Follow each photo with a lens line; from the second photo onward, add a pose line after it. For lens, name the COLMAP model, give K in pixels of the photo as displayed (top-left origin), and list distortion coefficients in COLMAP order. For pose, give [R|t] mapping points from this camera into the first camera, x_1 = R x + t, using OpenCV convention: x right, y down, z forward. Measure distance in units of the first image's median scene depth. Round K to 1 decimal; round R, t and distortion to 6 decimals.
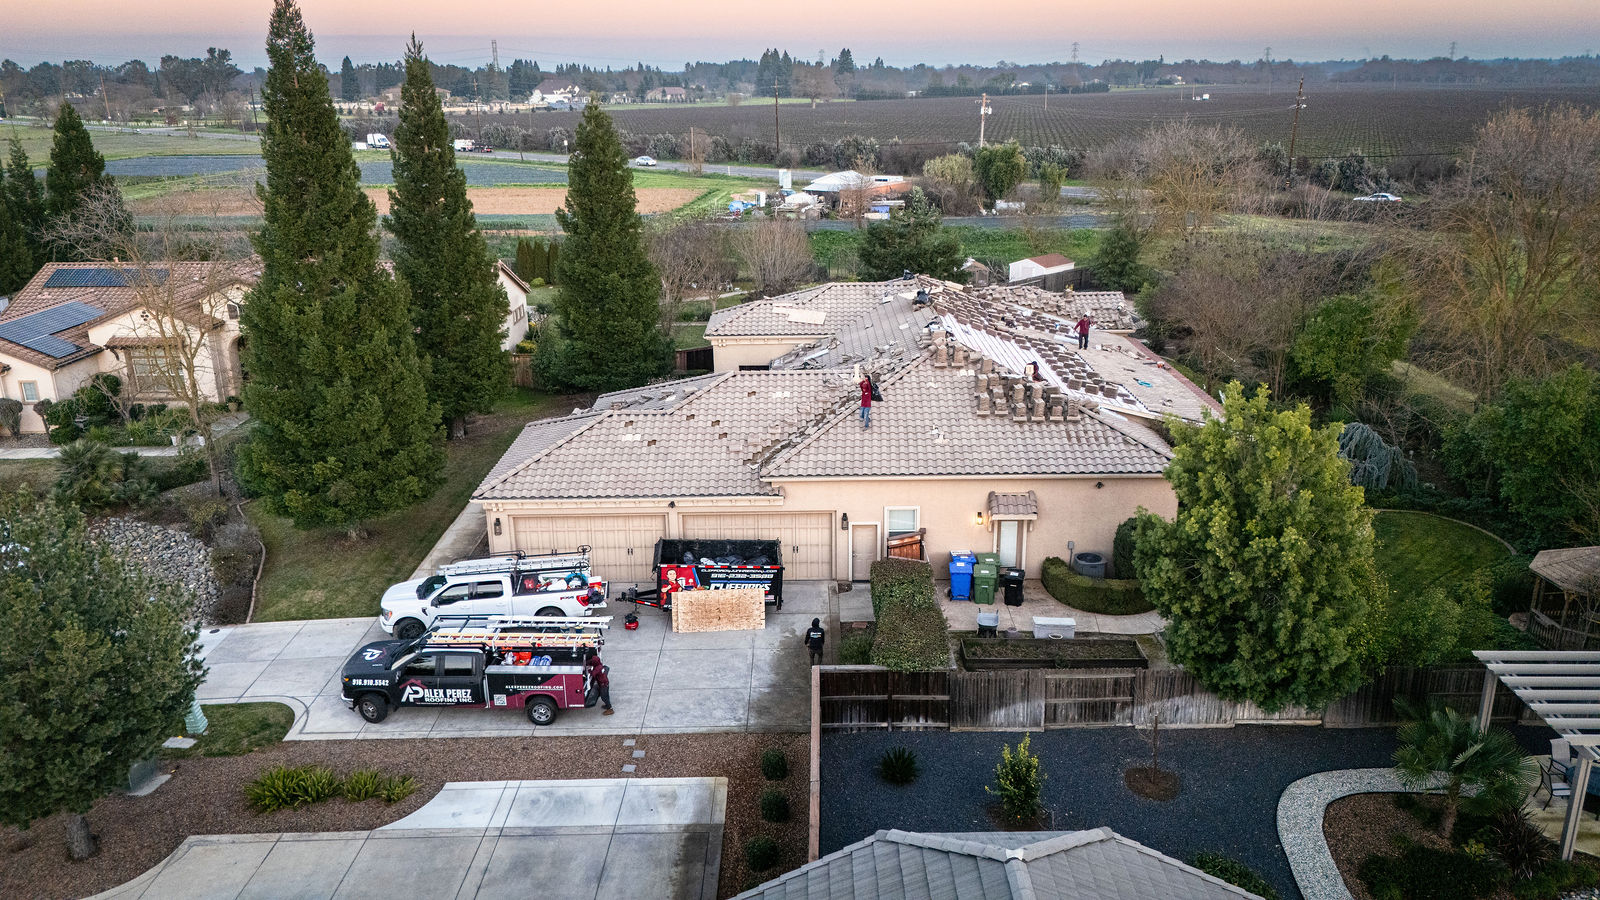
lens RADIAL K [[1178.6, 0, 802.2], [0, 1178.6, 446.7], [0, 0, 1]] dist [0.068896, -0.075318]
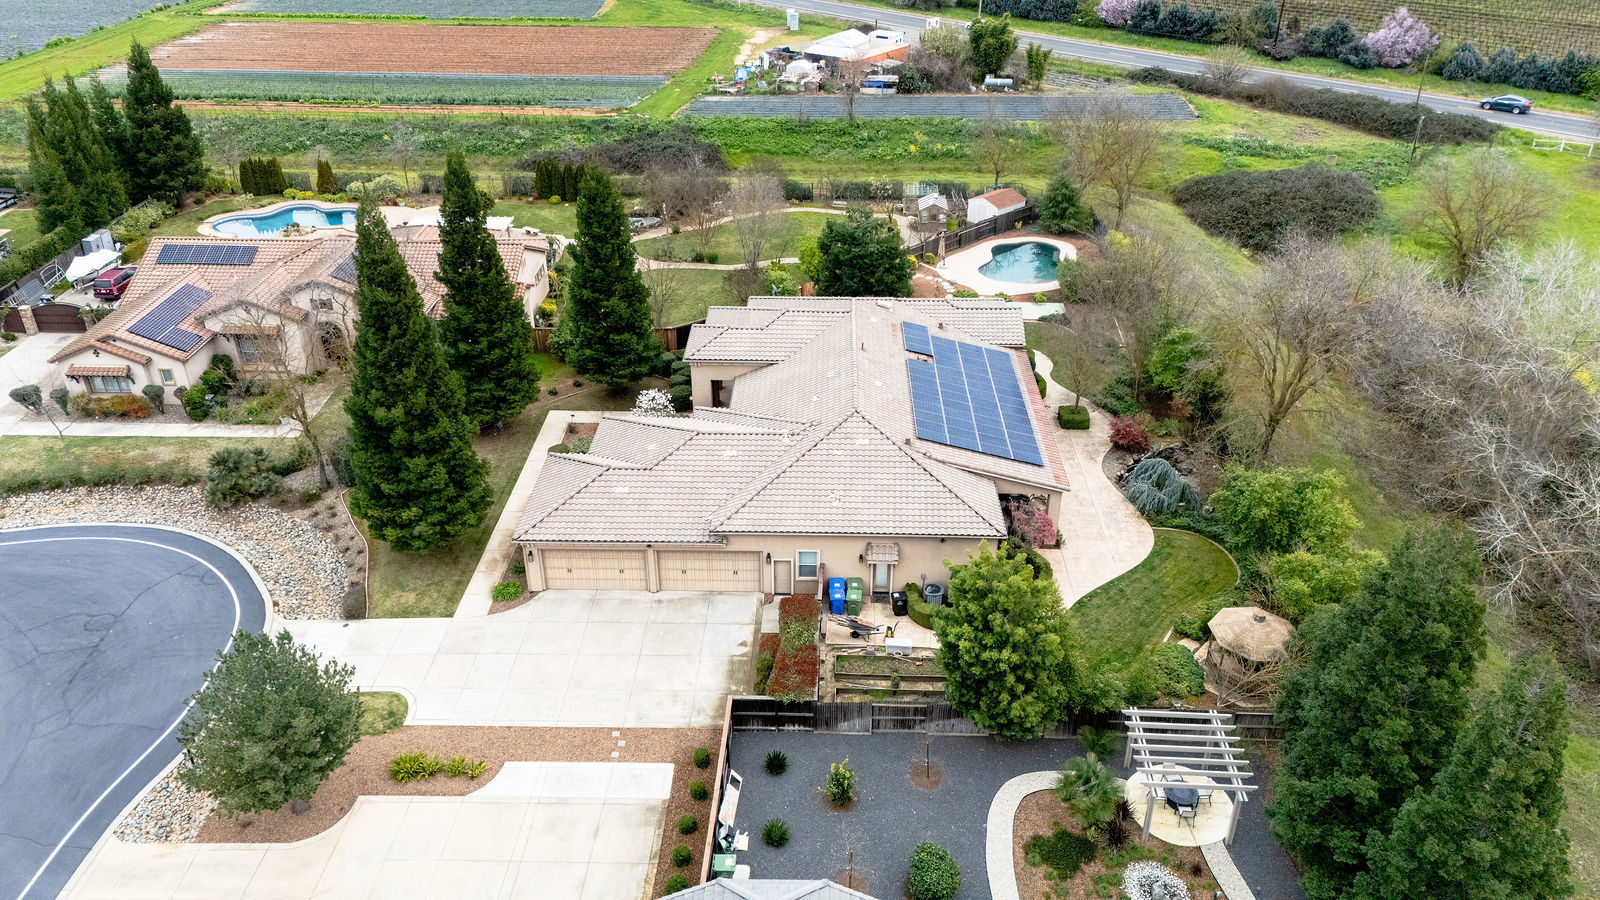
lens RADIAL K [[1178.6, 0, 803.4], [0, 1178.6, 450.0], [0, 0, 1]] dist [0.068896, -0.075318]
pose [[0.999546, 0.023272, -0.019129, 0.104258], [-0.018574, 0.976019, 0.216890, -0.382435], [0.023718, -0.216436, 0.976009, -0.387069]]
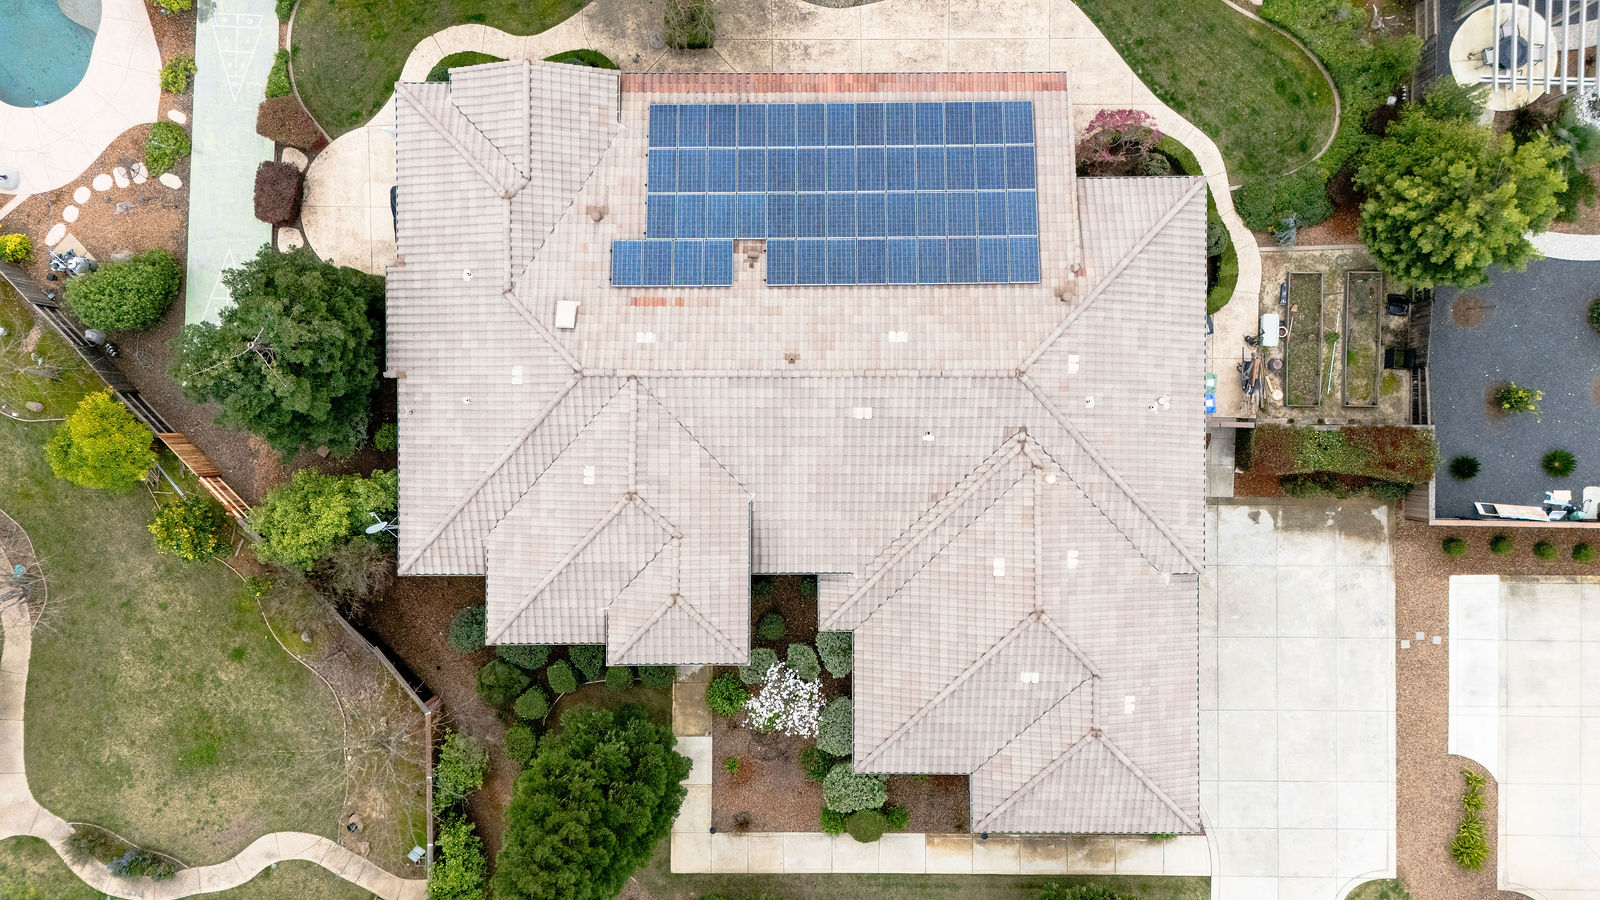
lens RADIAL K [[1178.6, 0, 805.3], [0, 1178.6, 455.3], [0, 0, 1]] dist [0.068896, -0.075318]
pose [[0.000377, -0.999997, -0.002500, 0.075284], [0.301321, -0.002270, 0.953520, -1.113200], [-0.953523, -0.001113, 0.301319, 0.999951]]
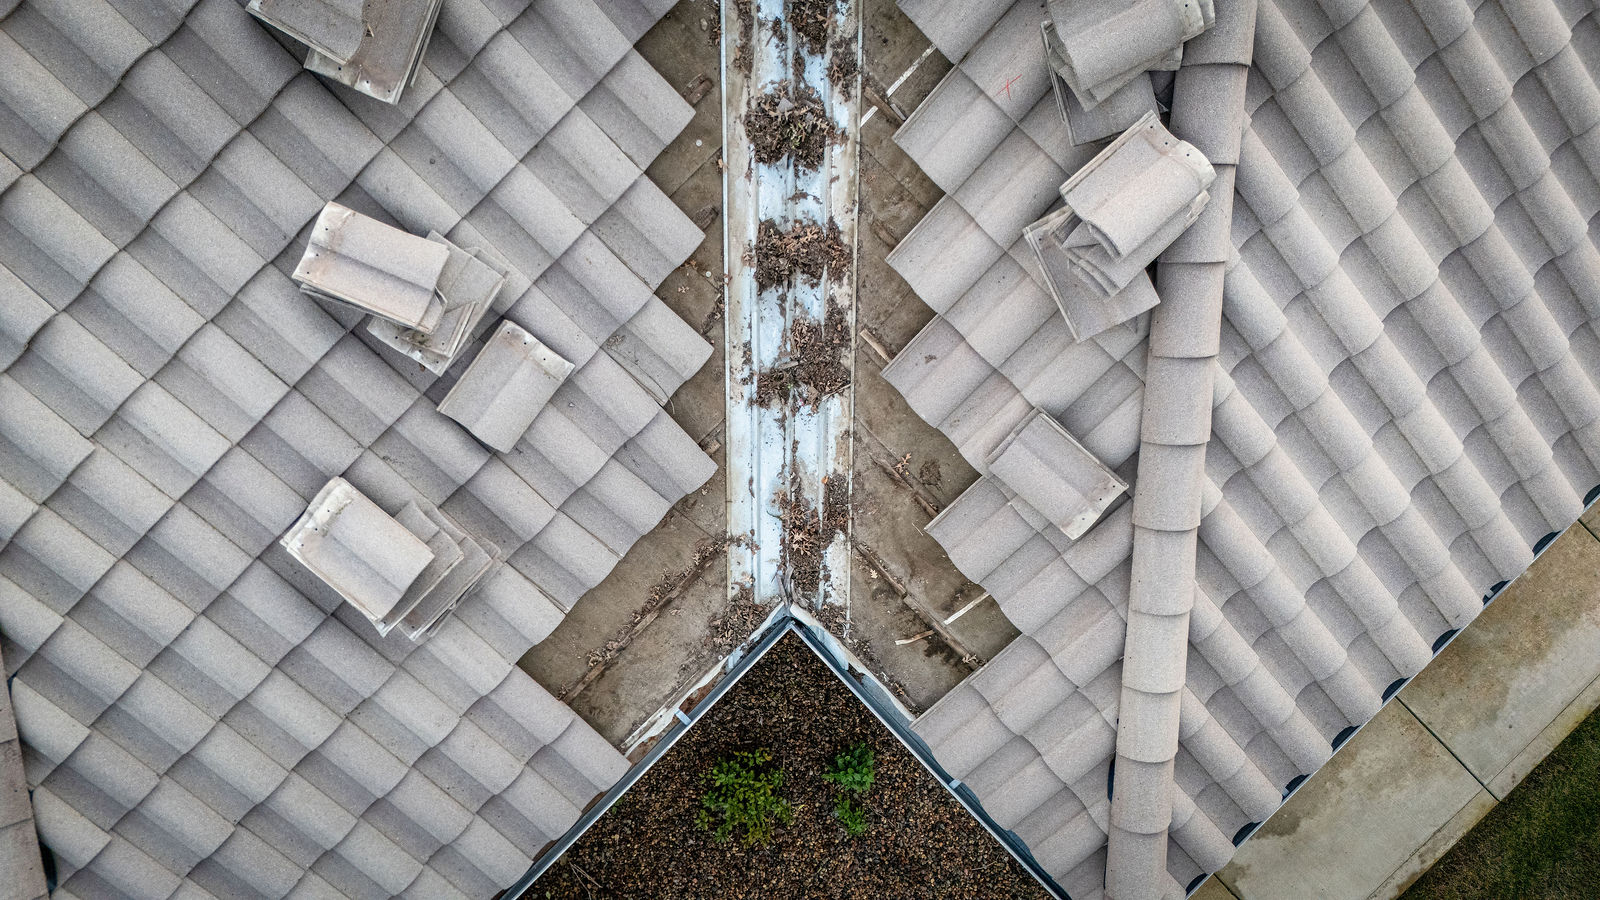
lens RADIAL K [[1178.6, 0, 802.7], [0, 1178.6, 449.6], [0, 0, 1]] dist [0.068896, -0.075318]
pose [[-0.704251, -0.709894, 0.009008, -0.209828], [0.226707, -0.212844, 0.950422, -0.147003], [-0.672781, 0.671378, 0.310833, 1.128006]]
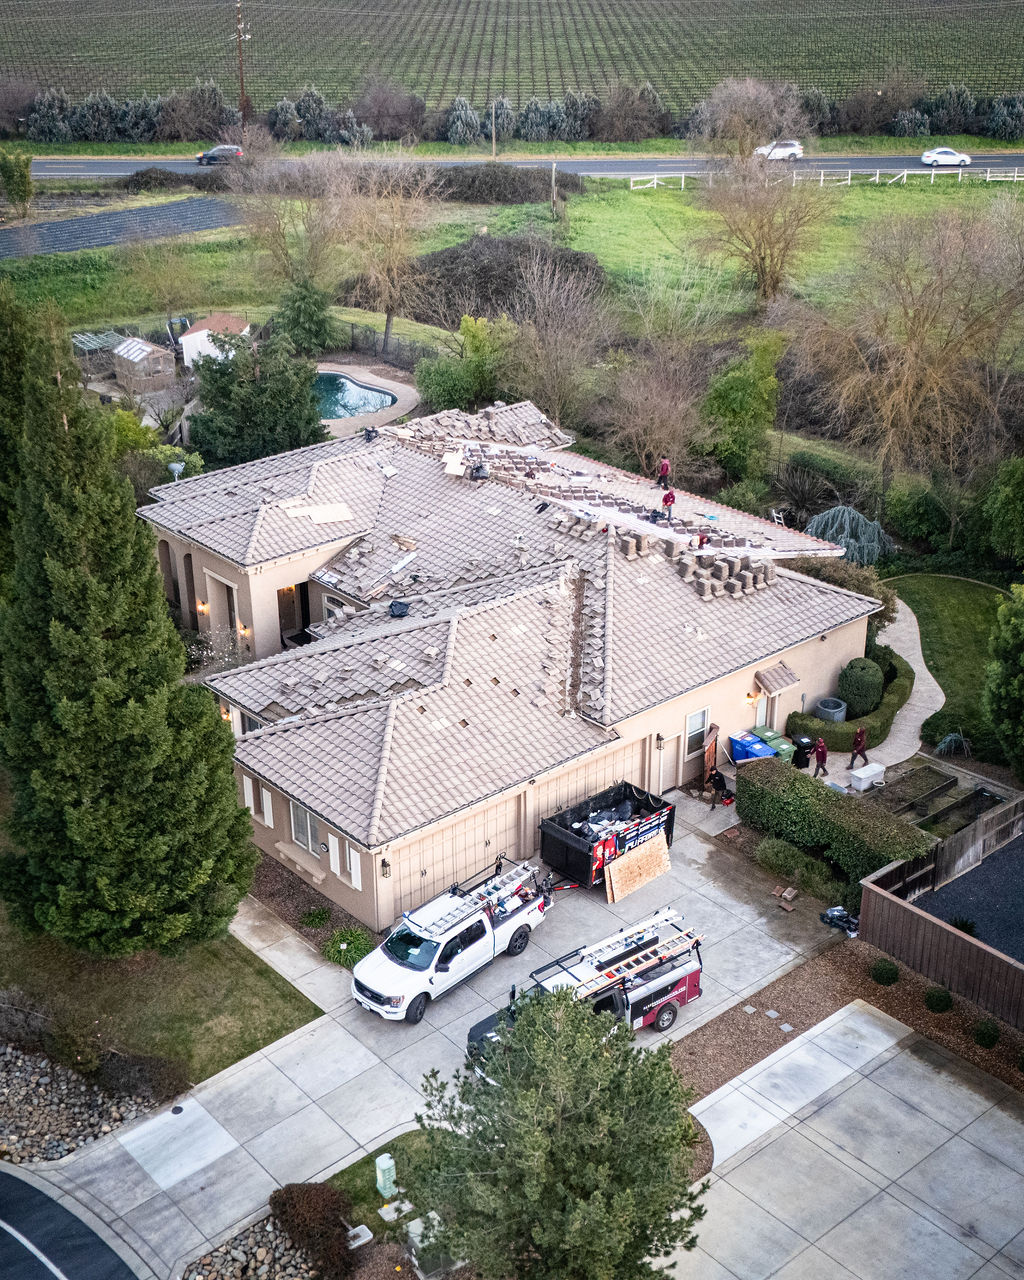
lens RADIAL K [[1685.0, 0, 506.4], [0, 1685.0, 627.4], [0, 0, 1]] dist [0.086670, 0.000000]
pose [[0.757544, -0.269358, 0.594620, -0.891460], [0.194920, 0.962680, 0.187758, -0.325706], [-0.623003, -0.026331, 0.781776, -0.041155]]
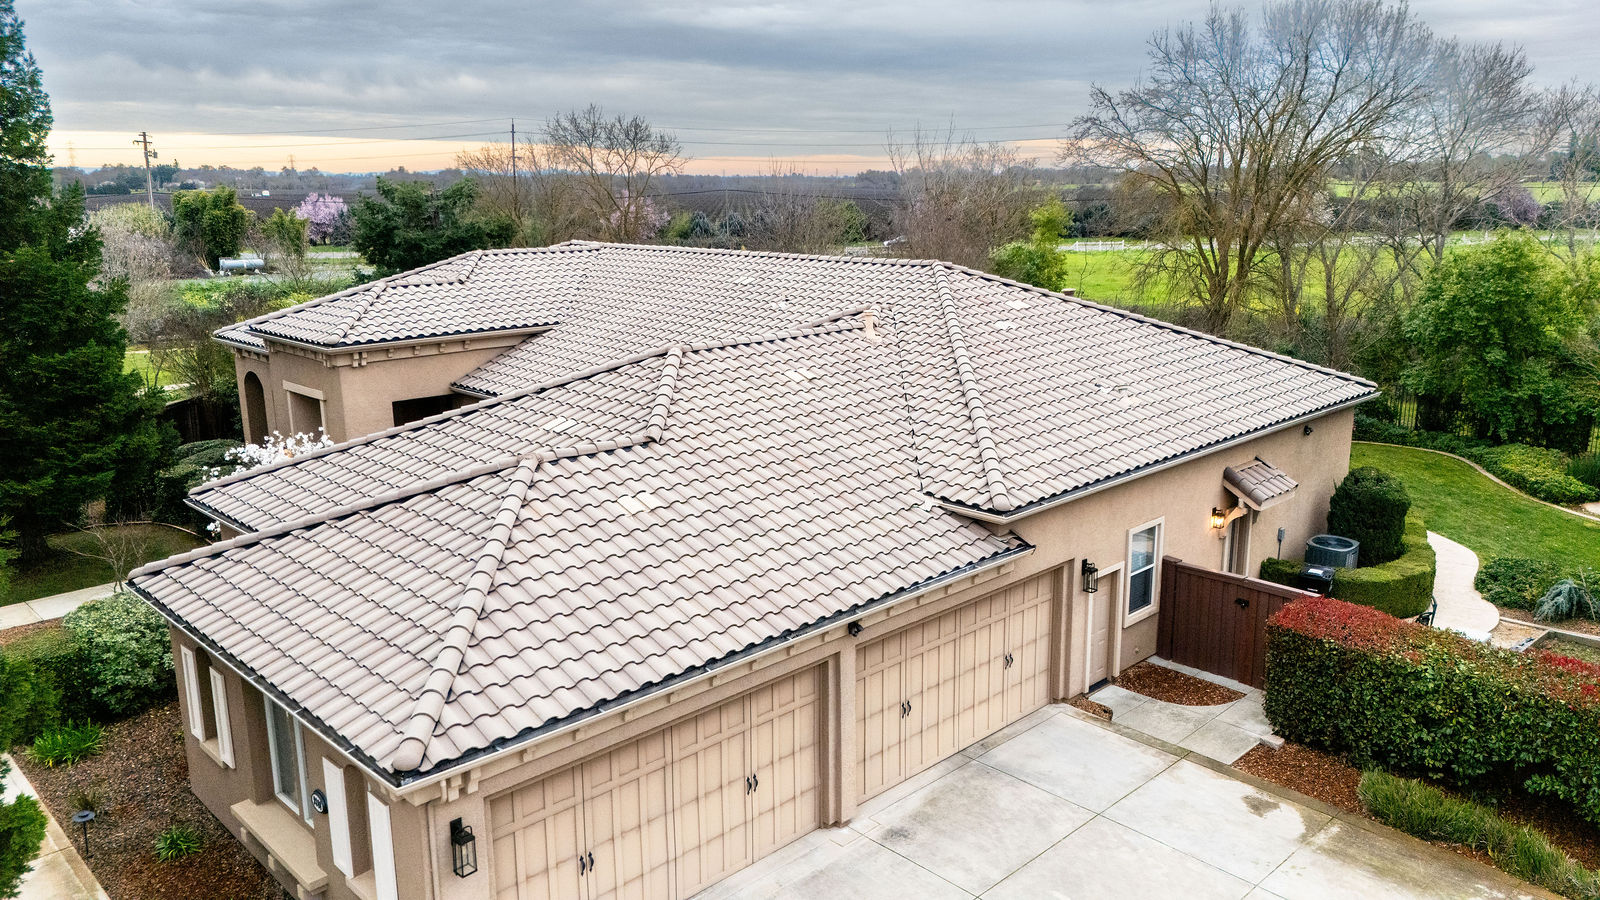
lens RADIAL K [[1178.6, 0, 806.8], [0, 1178.6, 449.9], [0, 0, 1]] dist [0.068896, -0.075318]
pose [[0.715567, -0.151556, 0.681906, -0.386030], [0.211236, 0.977425, -0.004427, -0.012171], [-0.665841, 0.147211, 0.731427, 0.701571]]
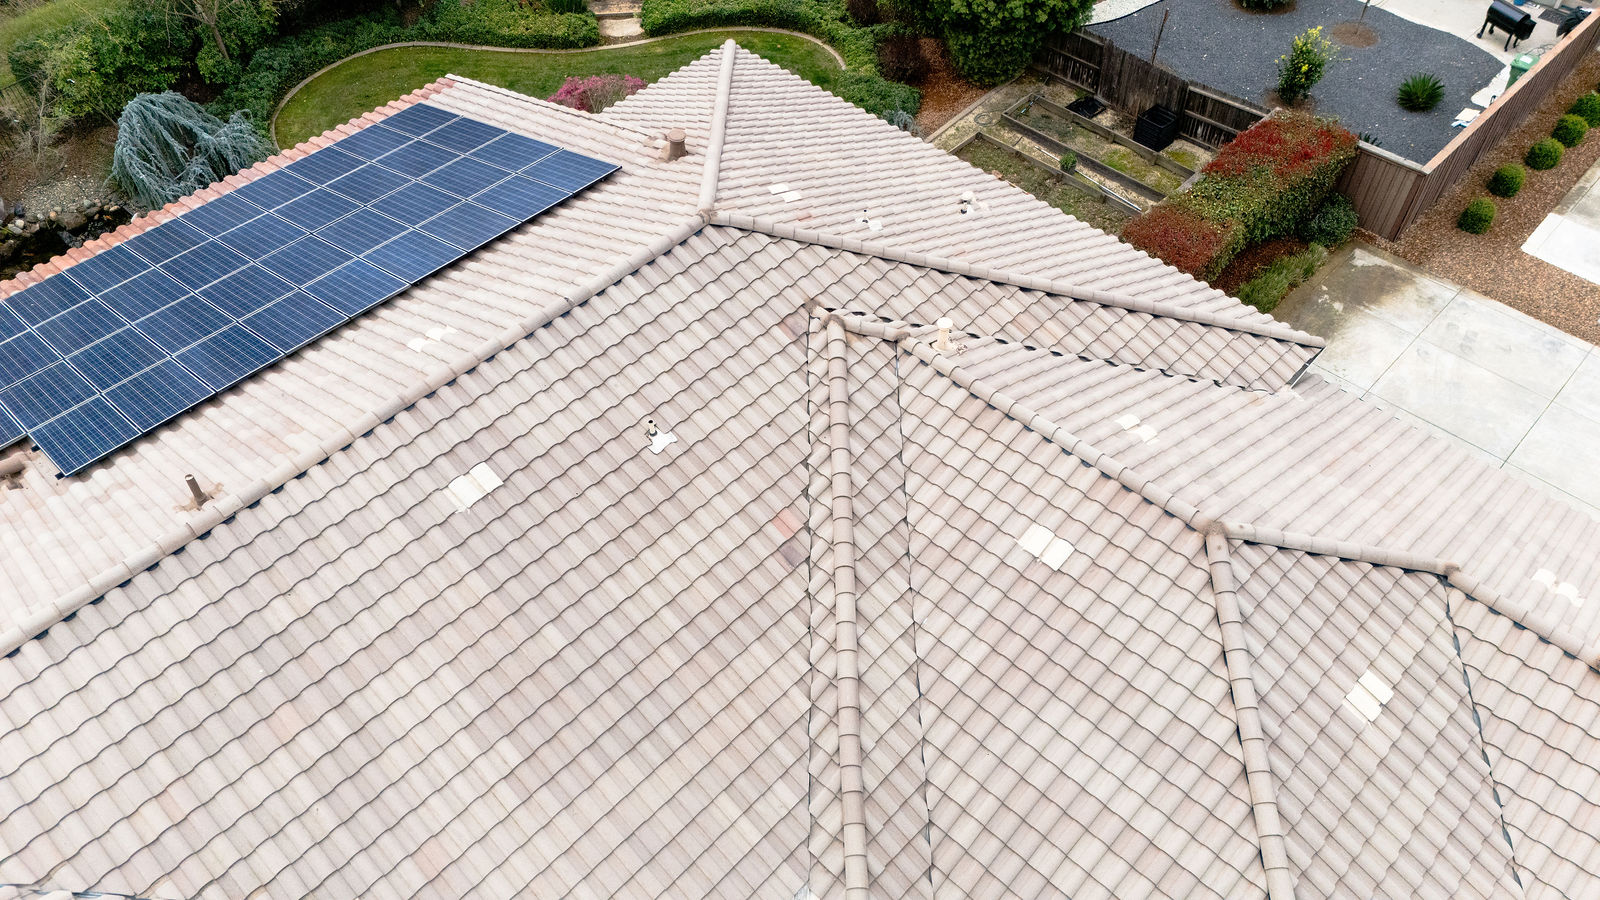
lens RADIAL K [[1178.6, 0, 803.8], [0, 1178.6, 441.9], [0, 0, 1]] dist [0.068896, -0.075318]
pose [[-0.720591, -0.504032, 0.476130, -0.135211], [0.224871, 0.479693, 0.848132, -0.427512], [-0.655882, 0.718224, -0.232320, 1.267331]]
